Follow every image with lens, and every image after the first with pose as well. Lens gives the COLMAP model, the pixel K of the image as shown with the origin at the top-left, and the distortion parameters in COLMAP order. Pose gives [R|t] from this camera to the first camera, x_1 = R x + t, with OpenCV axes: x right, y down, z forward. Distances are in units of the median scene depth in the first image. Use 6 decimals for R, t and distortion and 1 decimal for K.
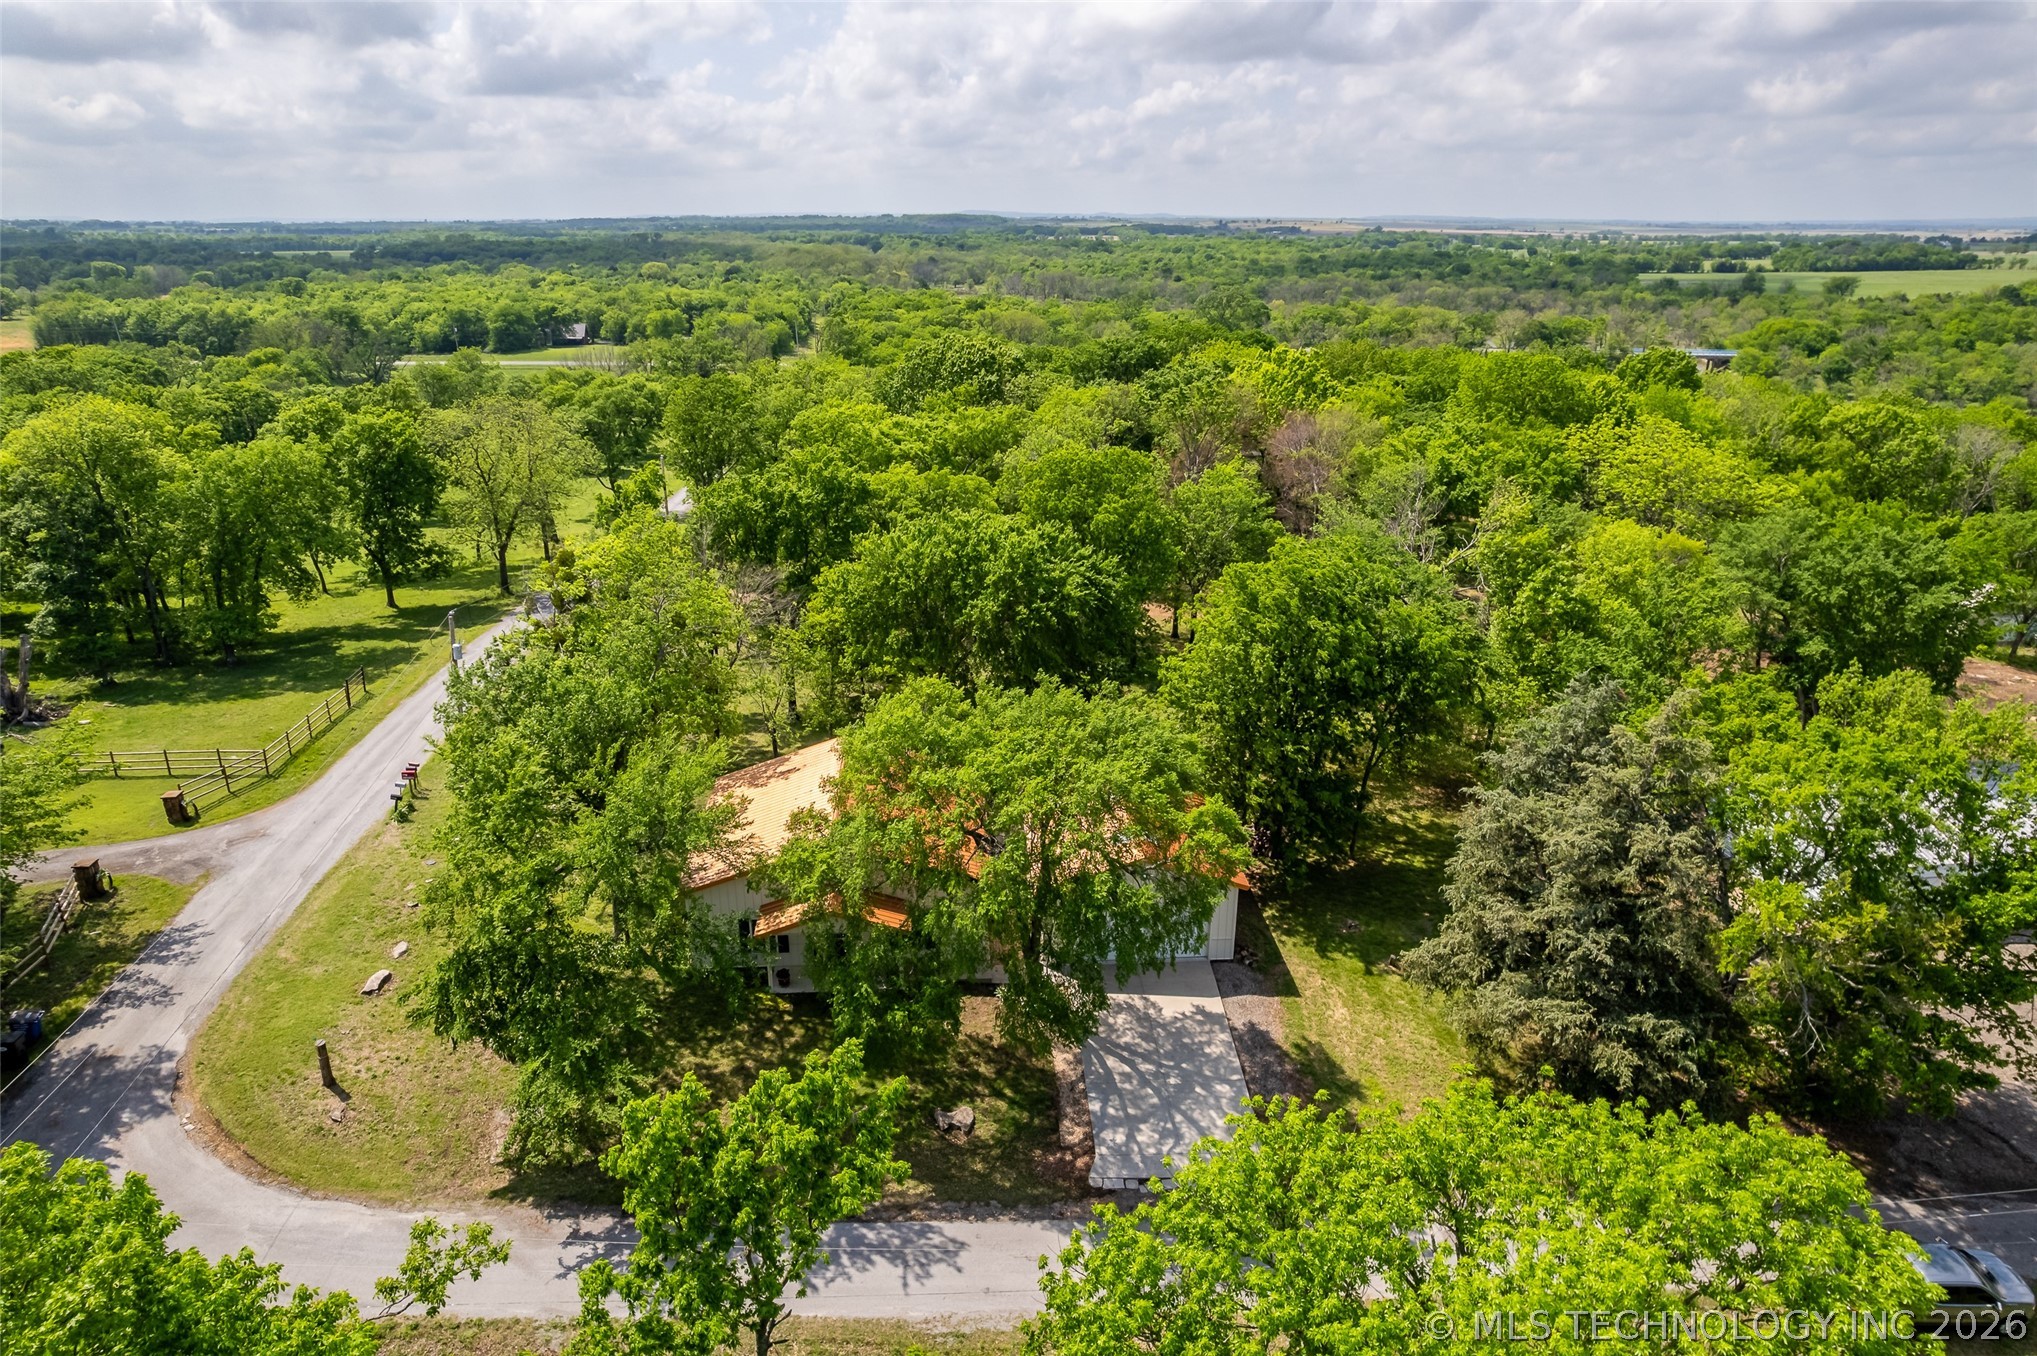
lens RADIAL K [[1301.3, 0, 1021.4], [0, 1301.3, 705.3], [0, 0, 1]] dist [-0.075025, 0.066127]
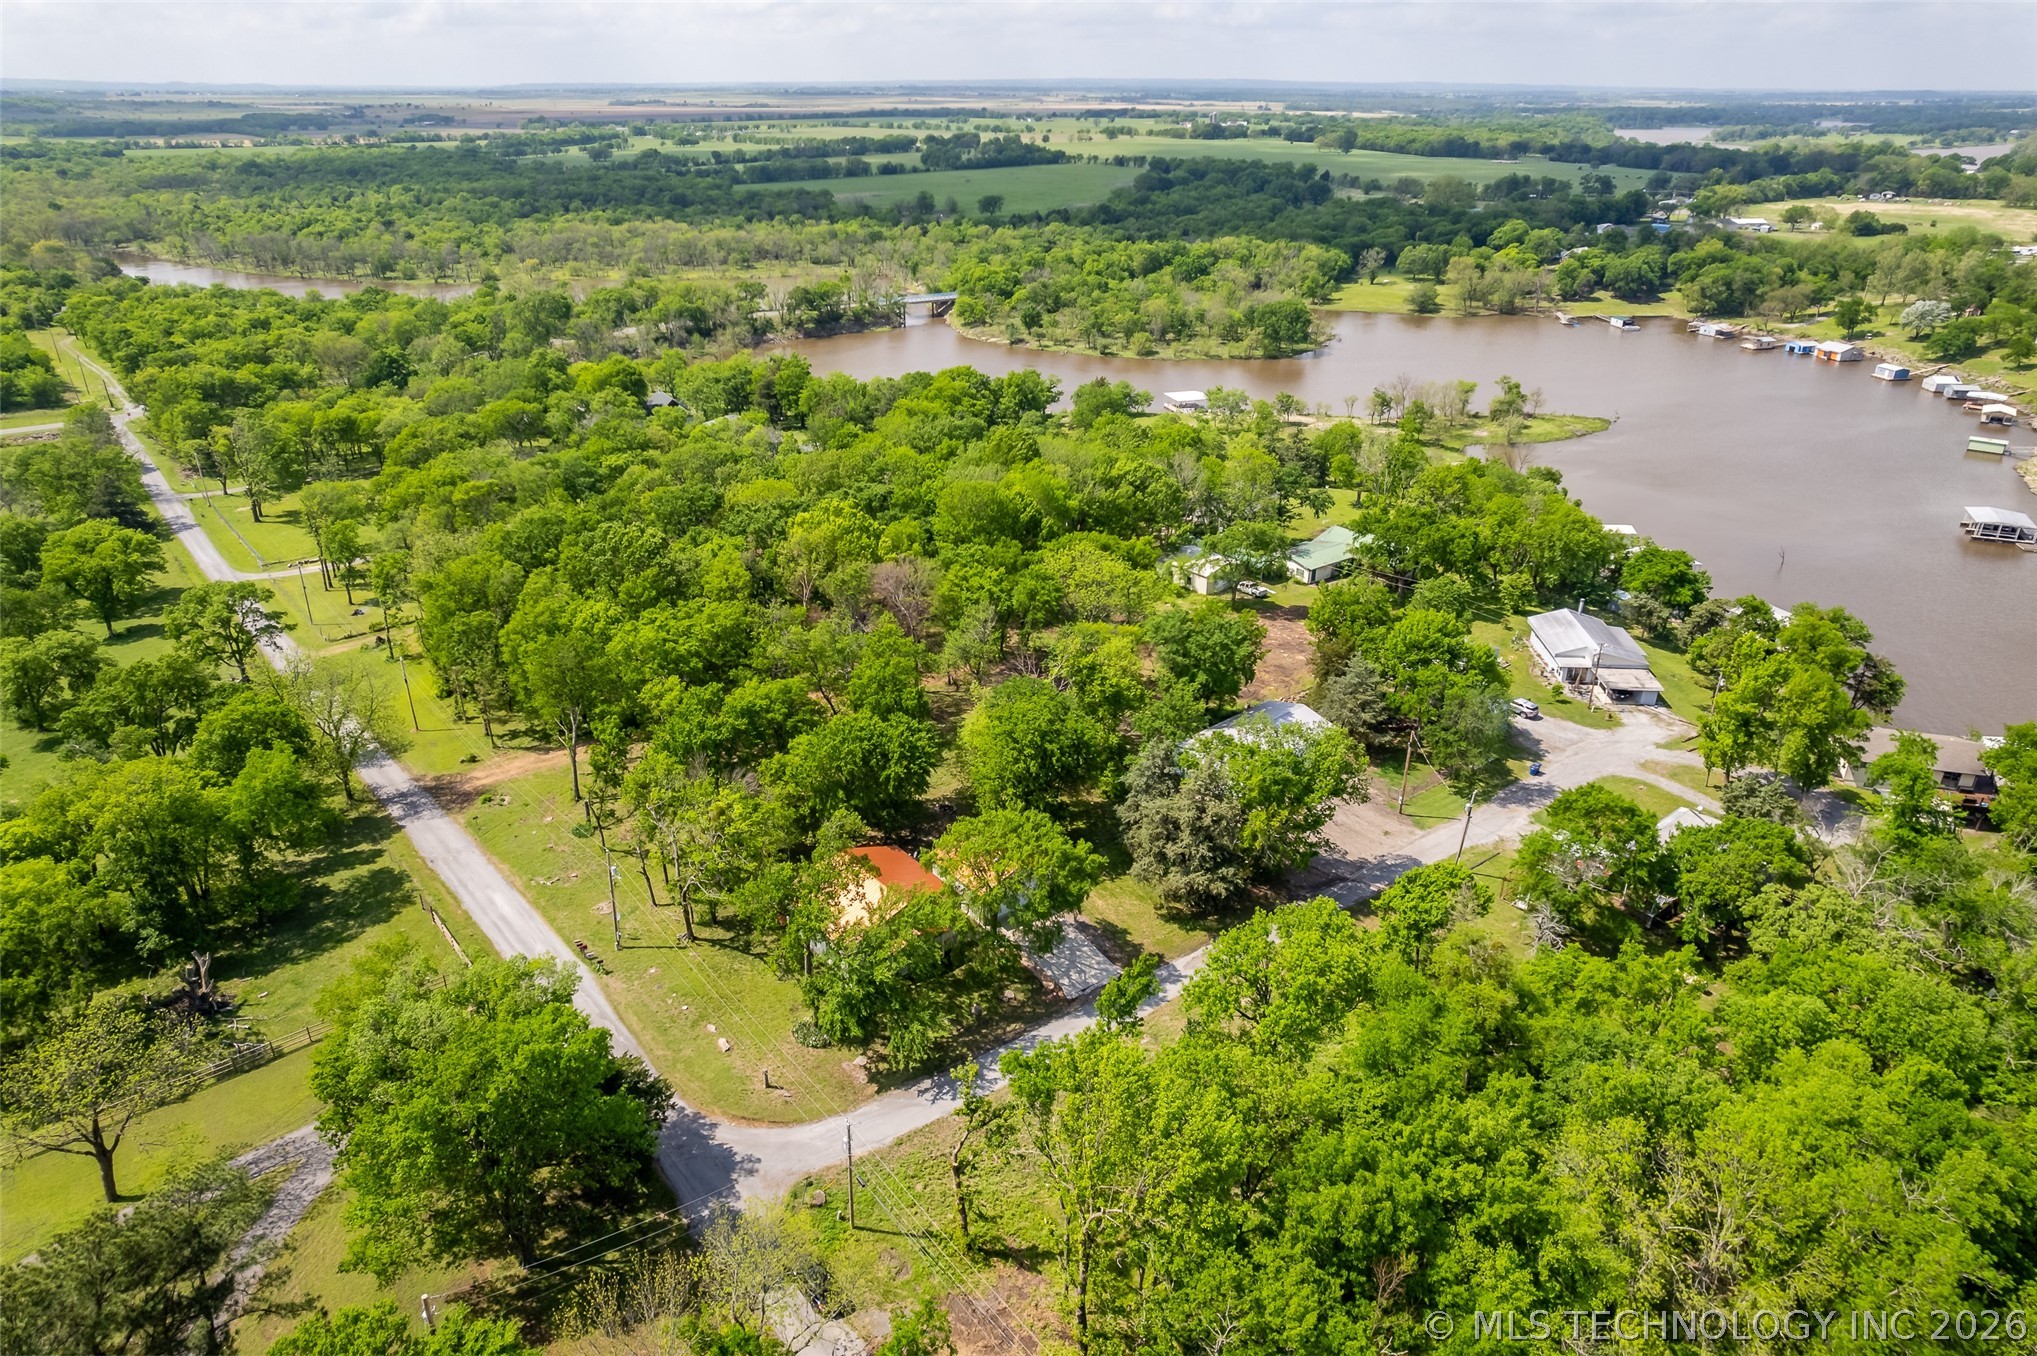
lens RADIAL K [[1310.3, 0, 1022.0], [0, 1310.3, 680.8], [0, 0, 1]] dist [-0.079499, 0.073848]
pose [[0.825180, -0.239234, 0.511708, -0.981489], [0.200800, 0.970951, 0.130129, -0.489644], [-0.527974, -0.004629, 0.849248, -0.938628]]
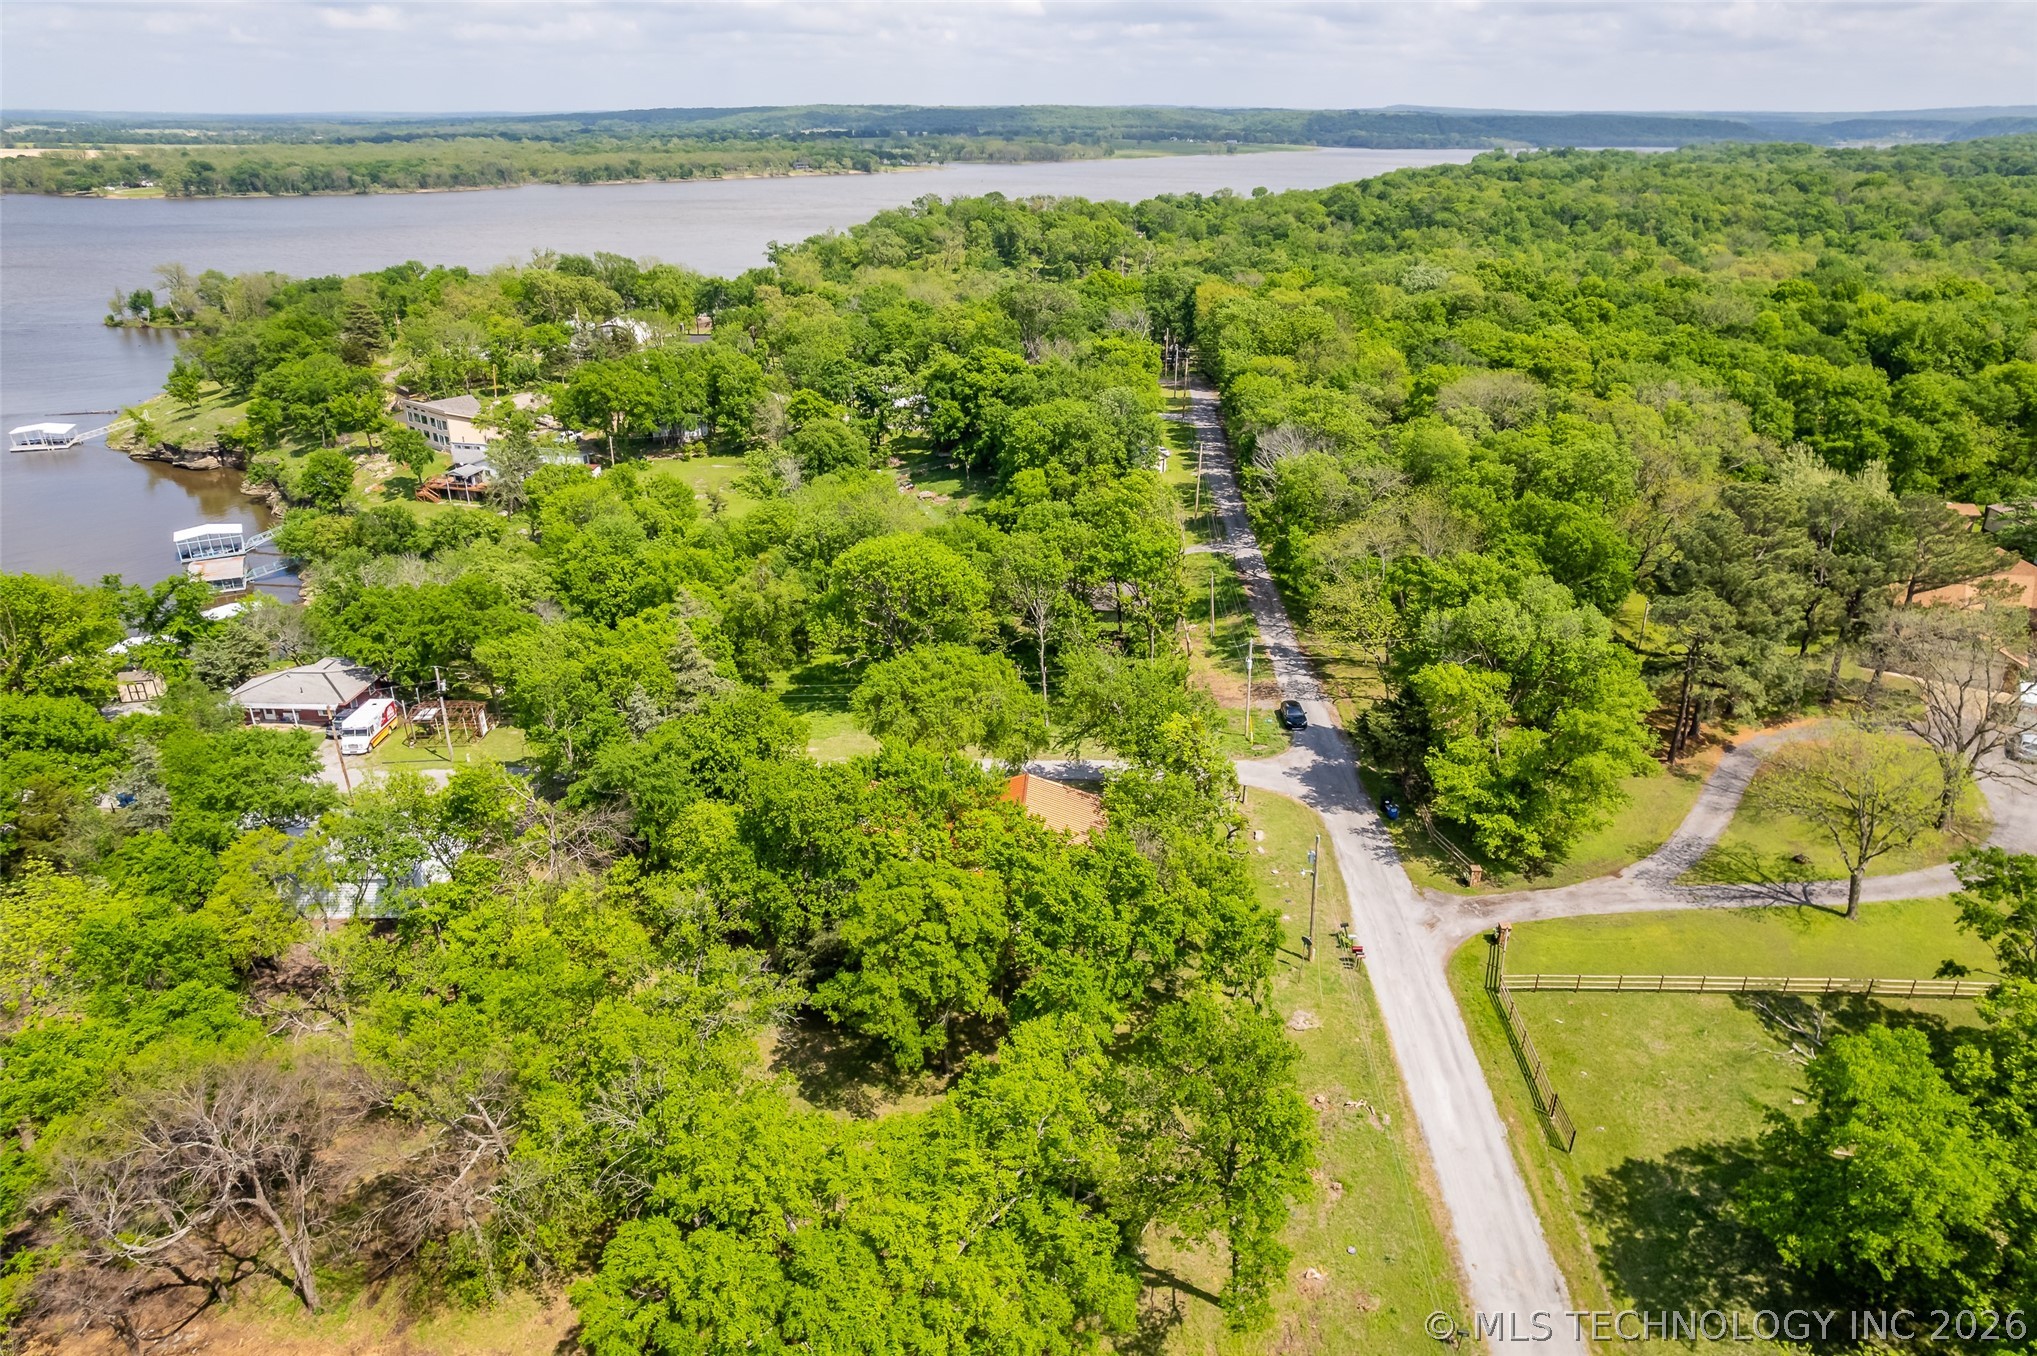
lens RADIAL K [[1310.3, 0, 1022.0], [0, 1310.3, 680.8], [0, 0, 1]] dist [-0.079499, 0.073848]
pose [[-0.991277, -0.058094, 0.118302, -0.348469], [0.041925, 0.711995, 0.700932, -1.339239], [-0.124950, 0.699778, -0.703348, 2.212147]]
